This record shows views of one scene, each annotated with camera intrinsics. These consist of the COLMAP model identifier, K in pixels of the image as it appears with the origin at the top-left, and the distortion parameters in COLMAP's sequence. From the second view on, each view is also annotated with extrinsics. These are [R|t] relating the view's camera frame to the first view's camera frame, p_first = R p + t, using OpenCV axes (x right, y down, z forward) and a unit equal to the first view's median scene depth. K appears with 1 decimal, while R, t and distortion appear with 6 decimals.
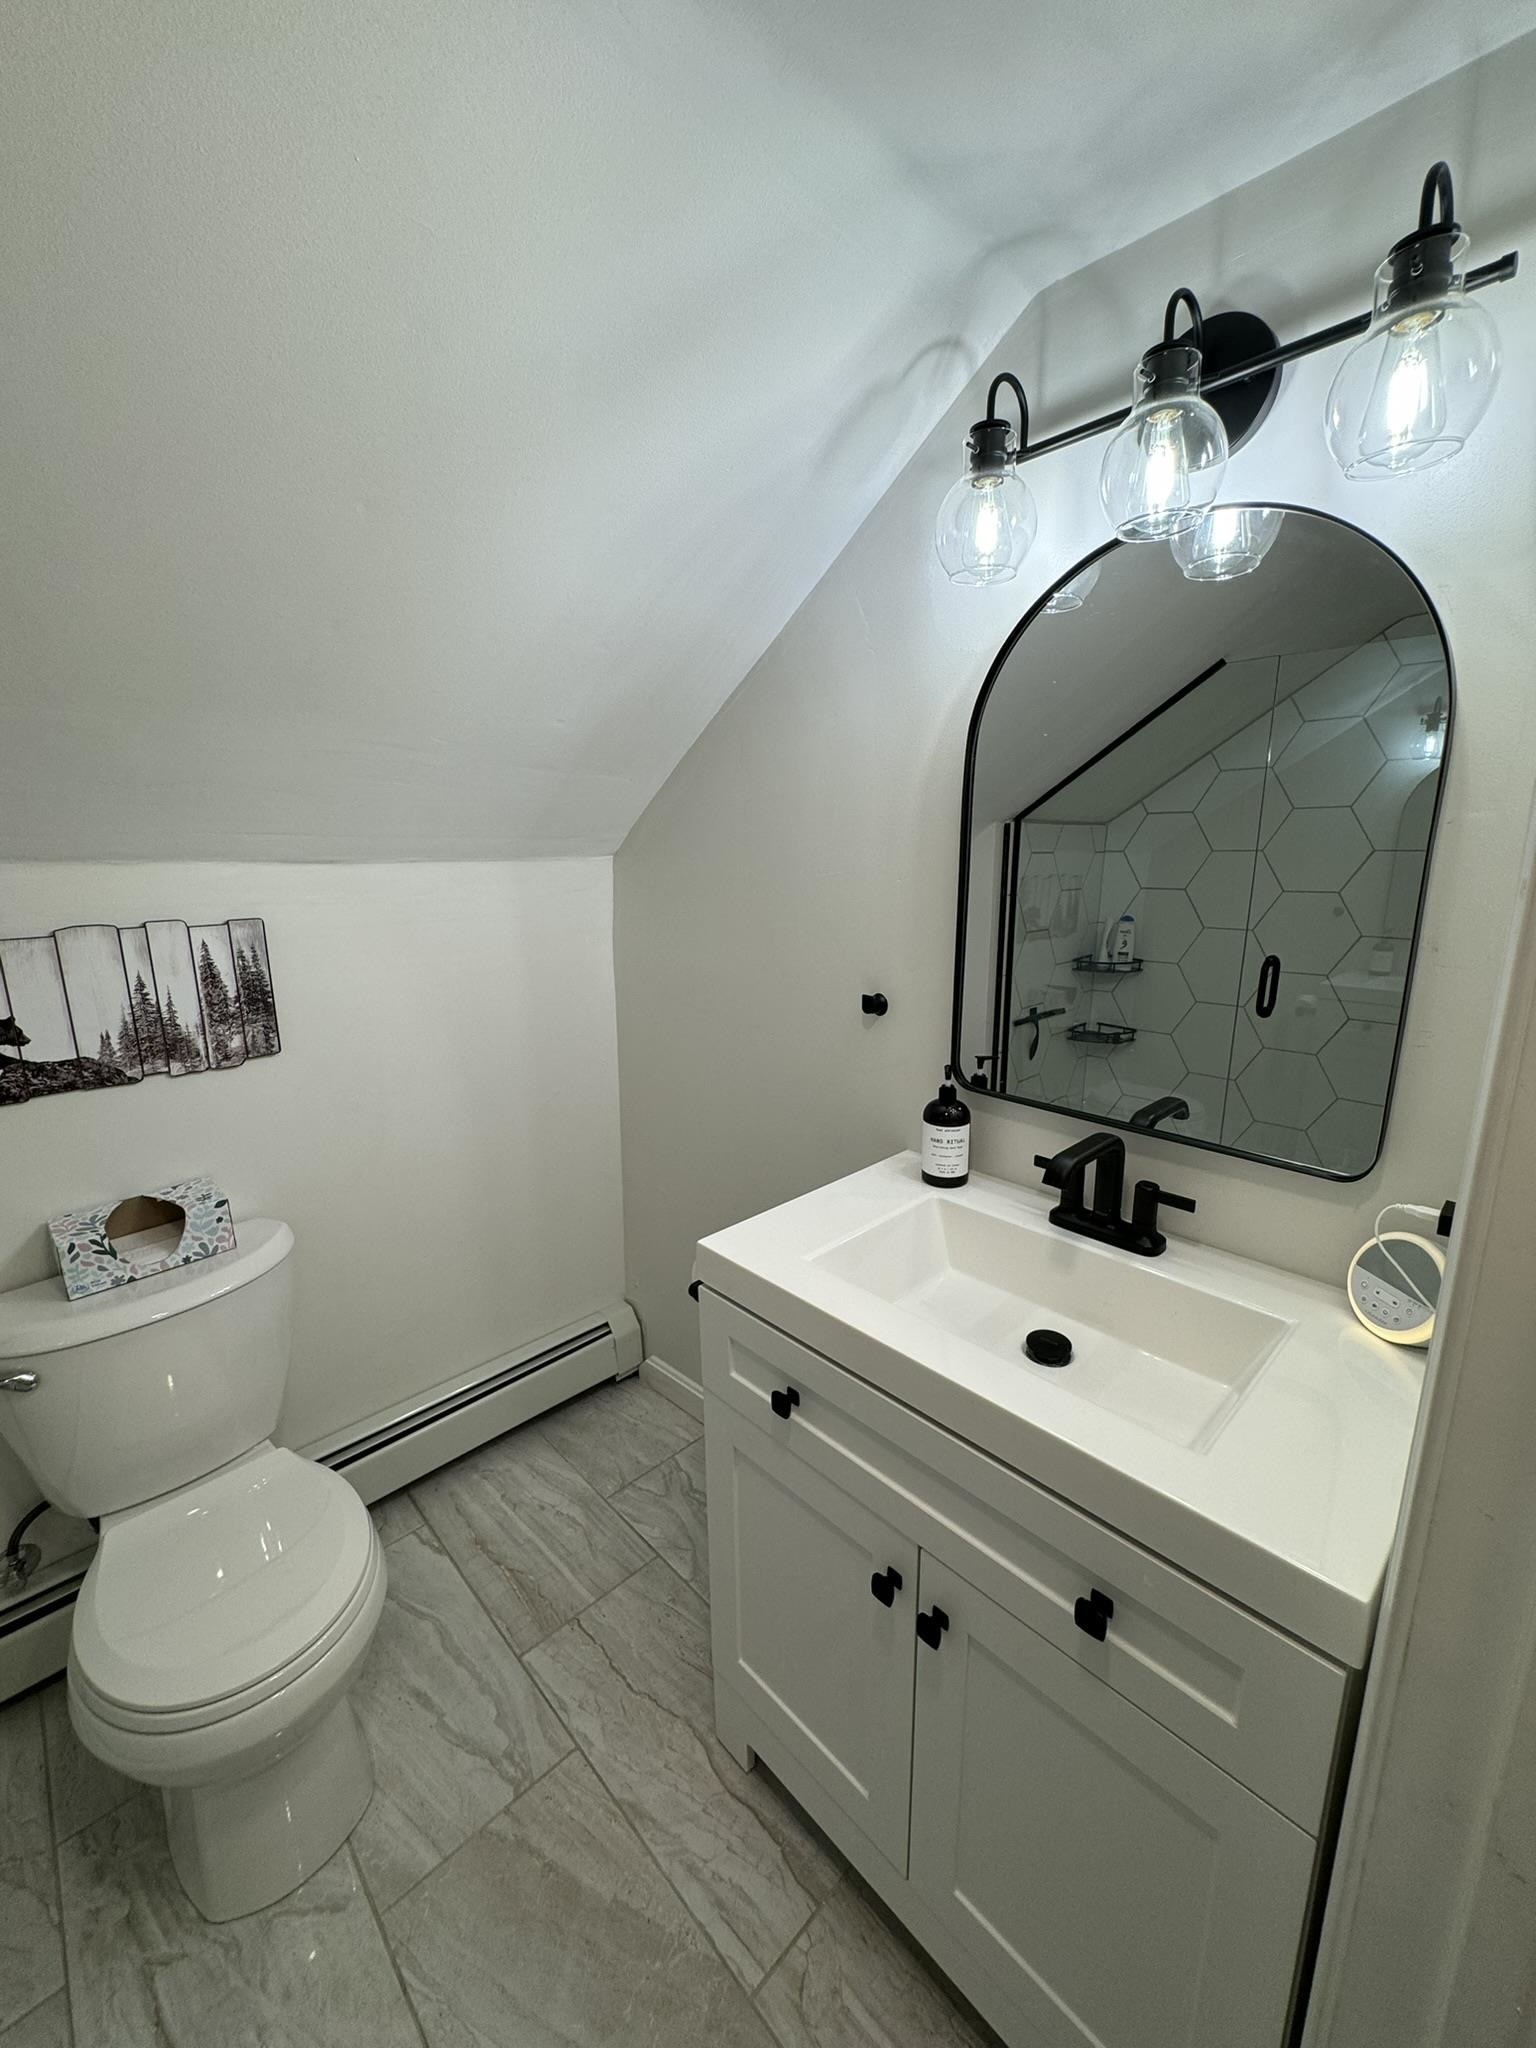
lens RADIAL K [[820.2, 0, 772.4], [0, 820.2, 1020.9], [0, 0, 1]] dist [-0.005446, 0.001048]
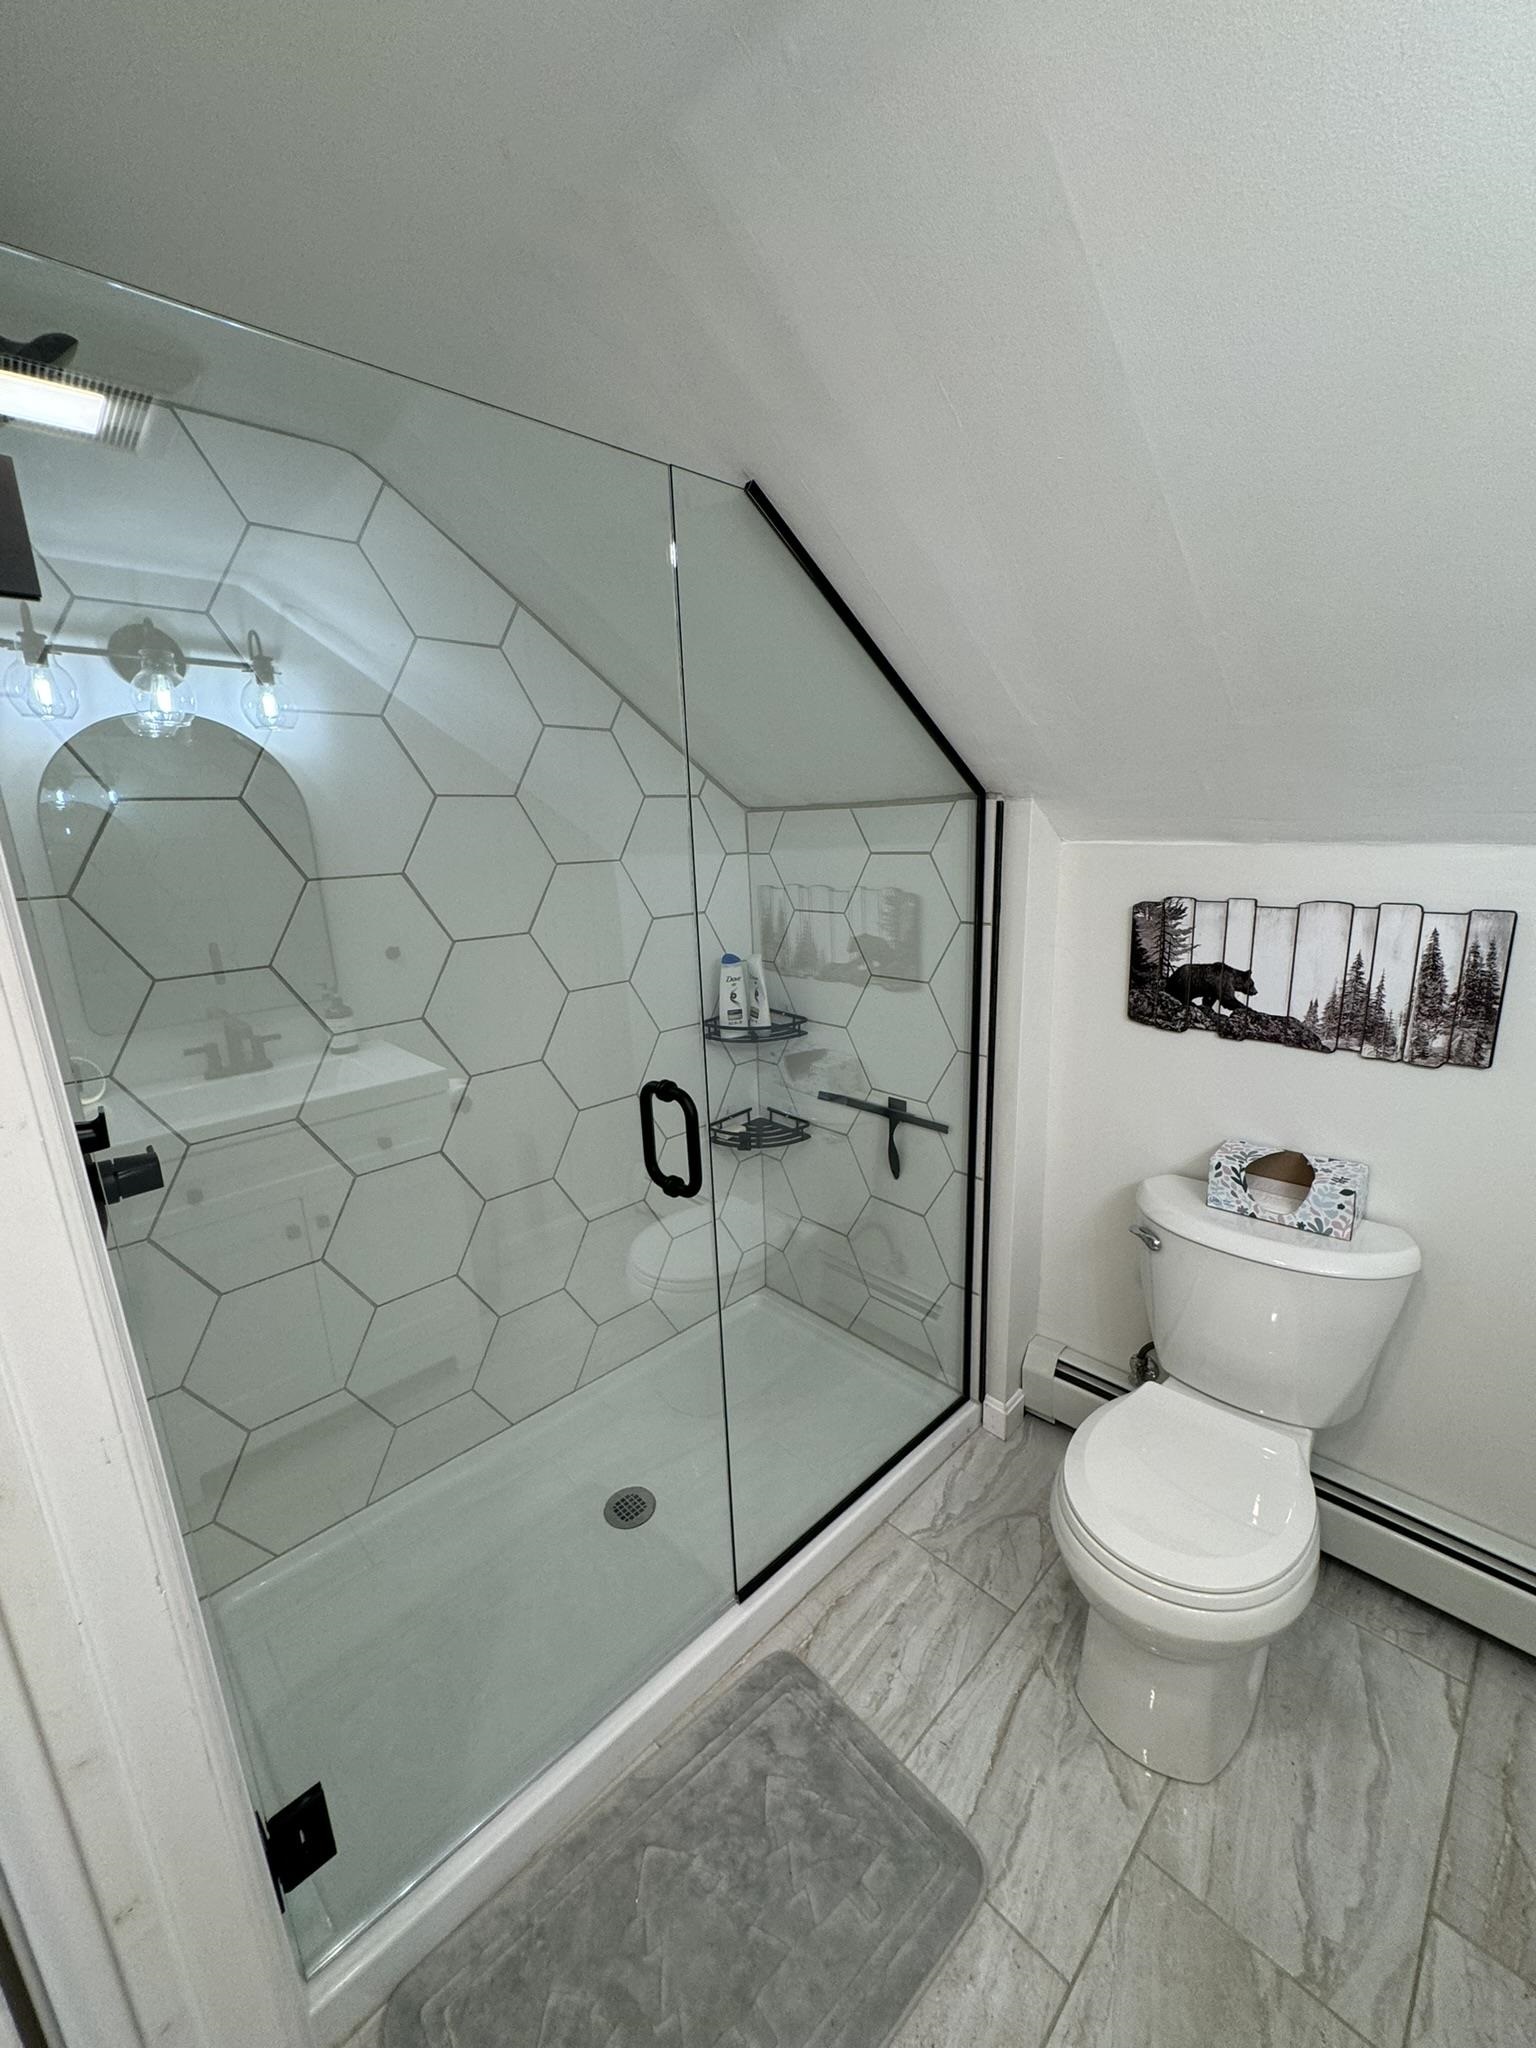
lens RADIAL K [[820.2, 0, 767.5], [0, 820.2, 1023.5], [0, 0, 1]] dist [-0.005446, 0.001048]
pose [[0.003285, 0.241651, -0.970358, 0.233424], [-0.179817, 0.954689, 0.237140, -0.079878], [0.983695, 0.173708, 0.046589, 0.229624]]
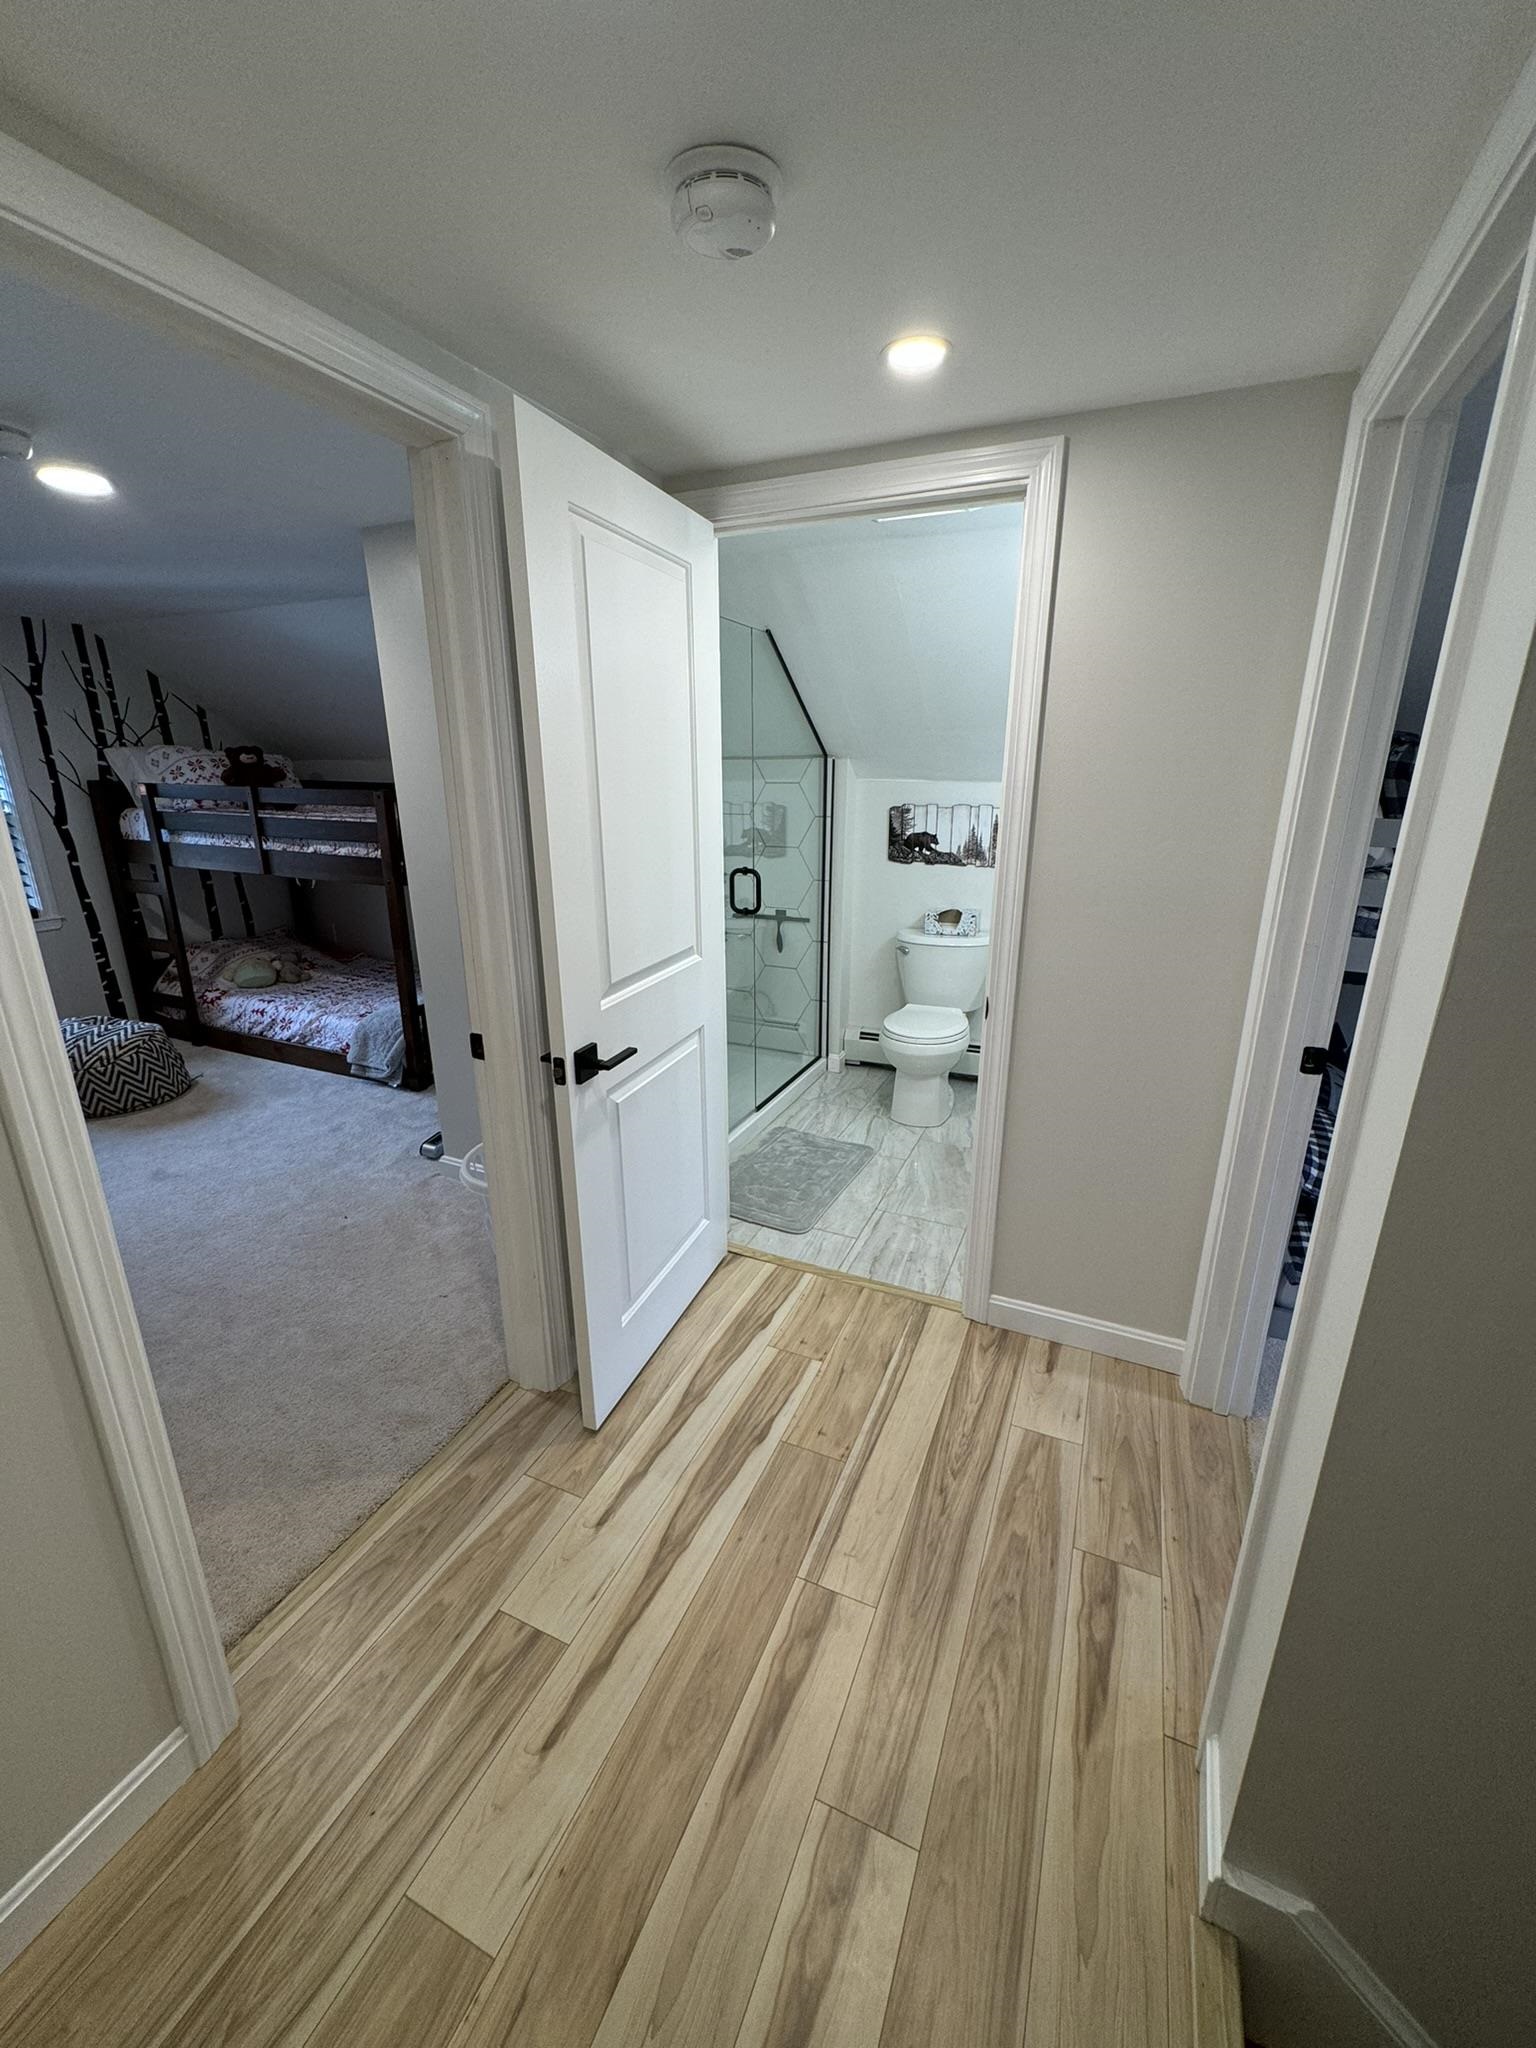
lens RADIAL K [[820.2, 0, 761.6], [0, 820.2, 1024.0], [0, 0, 1]] dist [-0.005446, 0.001048]
pose [[0.368058, 0.276574, -0.887716, 1.480400], [-0.201645, 0.955757, 0.214167, 0.128131], [0.907674, 0.100178, 0.407544, -0.634004]]
